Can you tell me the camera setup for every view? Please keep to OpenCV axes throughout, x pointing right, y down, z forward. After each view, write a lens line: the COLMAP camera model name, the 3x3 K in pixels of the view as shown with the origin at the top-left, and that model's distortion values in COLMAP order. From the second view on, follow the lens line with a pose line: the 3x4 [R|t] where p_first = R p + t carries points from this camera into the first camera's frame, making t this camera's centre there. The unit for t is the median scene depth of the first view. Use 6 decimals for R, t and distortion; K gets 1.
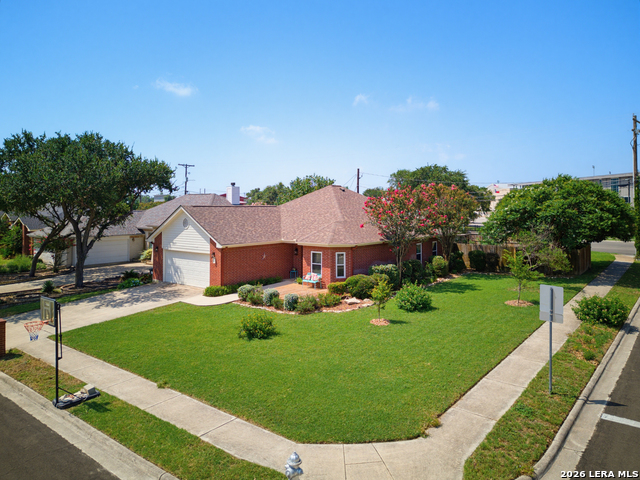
lens RADIAL K [[456.3, 0, 318.6], [0, 456.3, 237.2], [0, 0, 1]] dist [0.010518, -0.006162]
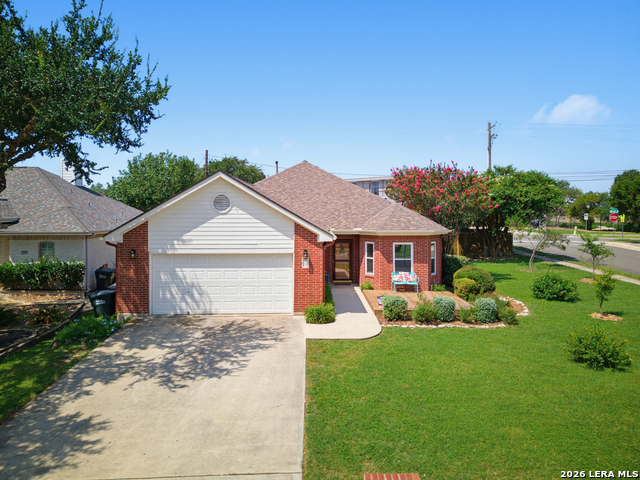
lens RADIAL K [[456.3, 0, 318.6], [0, 456.3, 237.2], [0, 0, 1]] dist [0.010518, -0.006162]
pose [[0.772599, -0.035894, 0.633879, -0.570440], [0.041009, 0.999137, 0.006594, 0.012649], [-0.633569, 0.020900, 0.773404, 0.513317]]
